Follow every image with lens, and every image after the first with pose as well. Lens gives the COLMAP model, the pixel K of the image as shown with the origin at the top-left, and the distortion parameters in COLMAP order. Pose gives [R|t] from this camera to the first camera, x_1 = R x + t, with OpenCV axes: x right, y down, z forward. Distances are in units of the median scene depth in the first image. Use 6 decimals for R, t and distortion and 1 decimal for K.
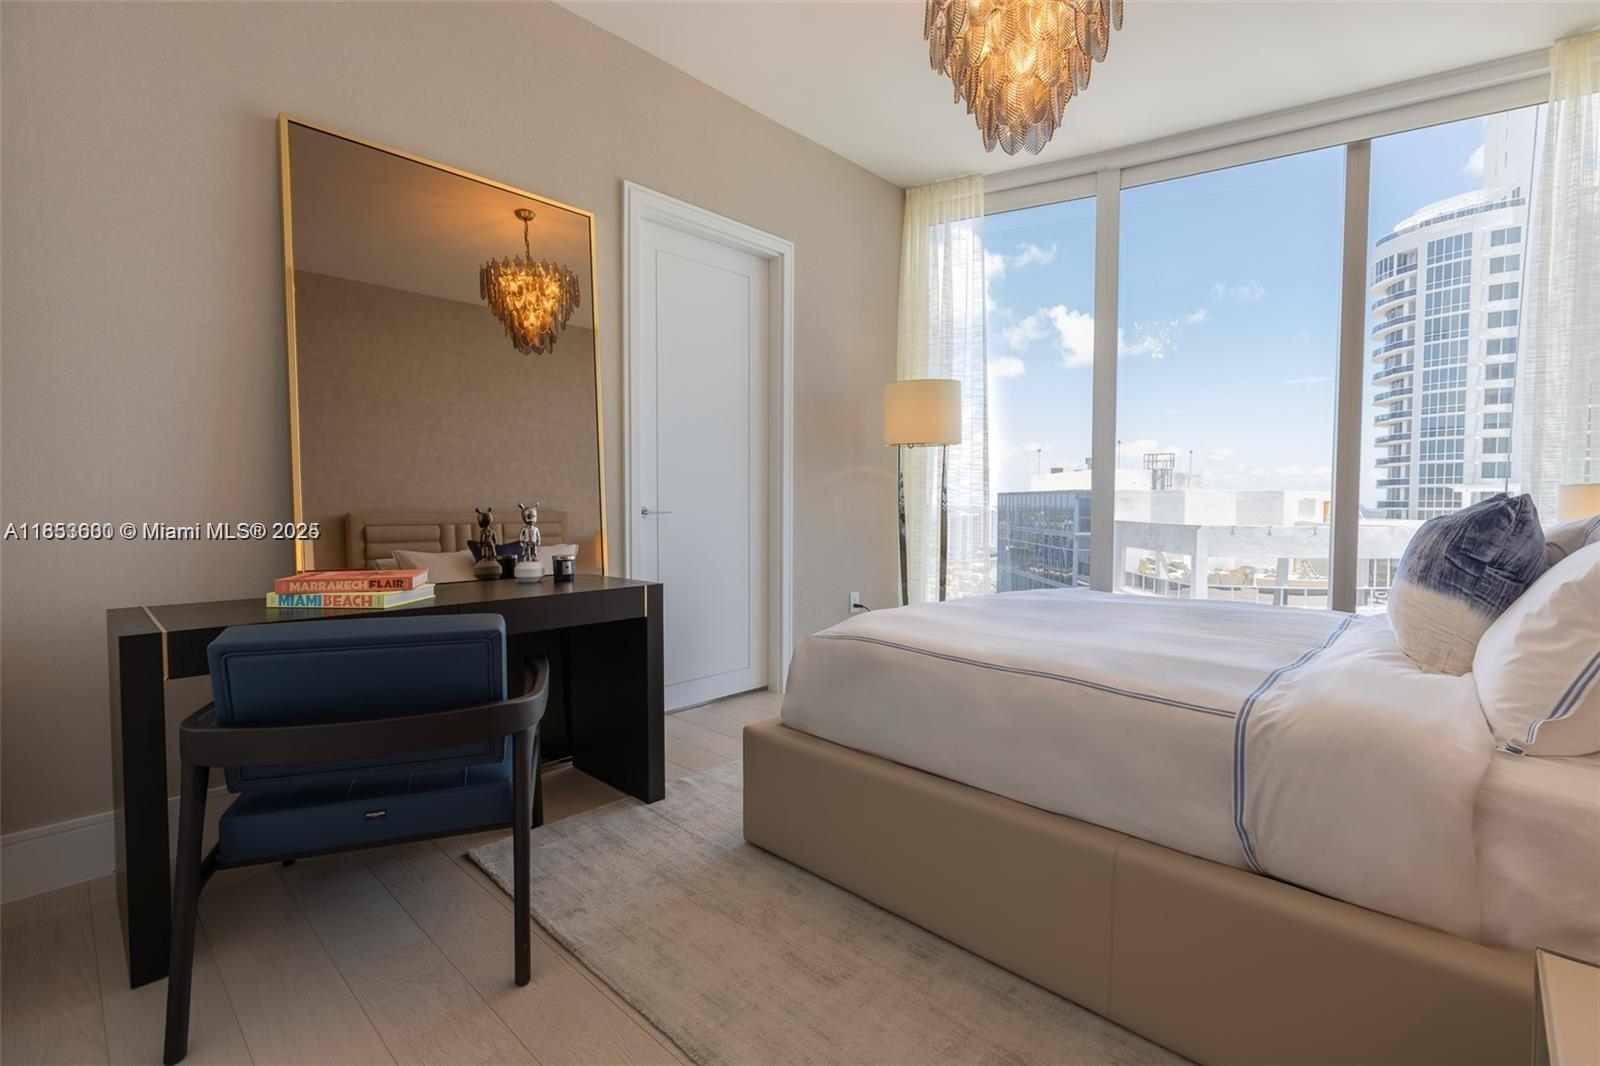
lens RADIAL K [[734.1, 0, 794.9], [0, 734.1, 525.9], [0, 0, 1]] dist [0.005886, -0.000601]
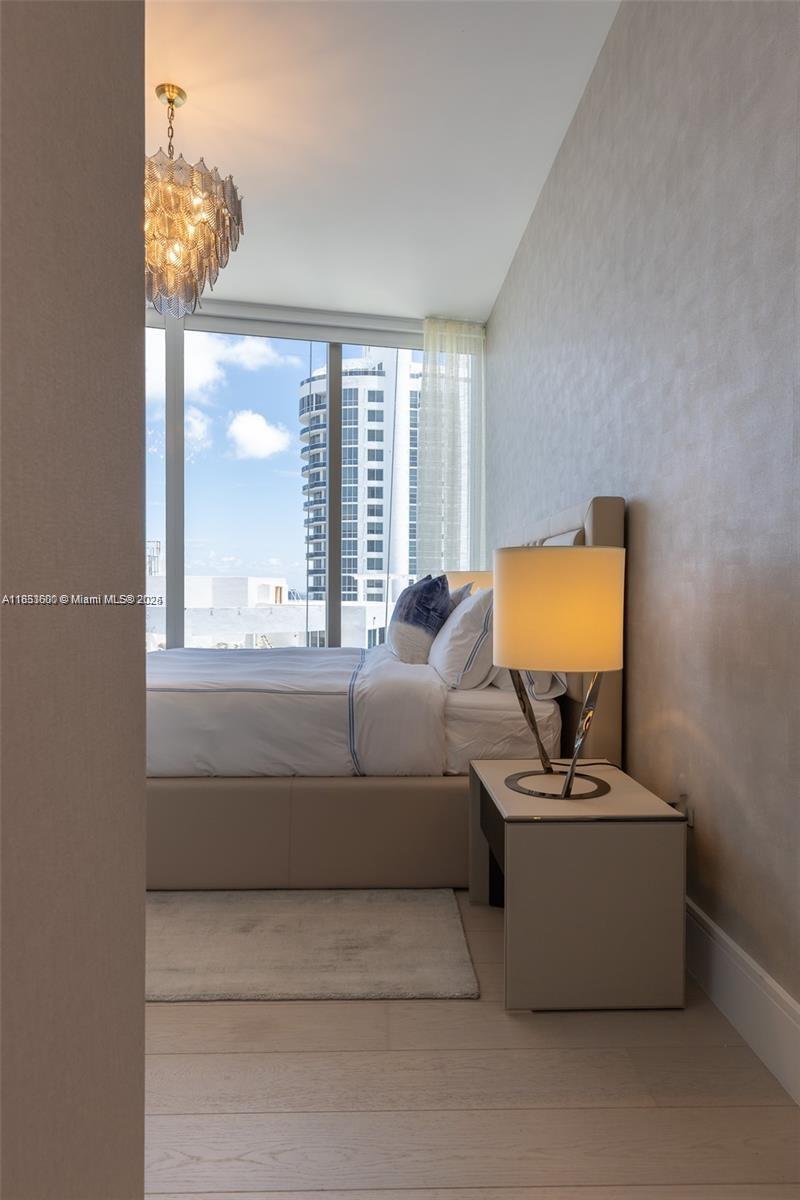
lens RADIAL K [[754.5, 0, 399.5], [0, 754.5, 600.2], [0, 0, 1]] dist [0.003992, 0.000169]
pose [[0.698501, -0.011391, 0.715518, -0.292913], [0.022658, 0.999724, -0.006204, 0.018359], [-0.715250, 0.020546, 0.698567, -0.183692]]
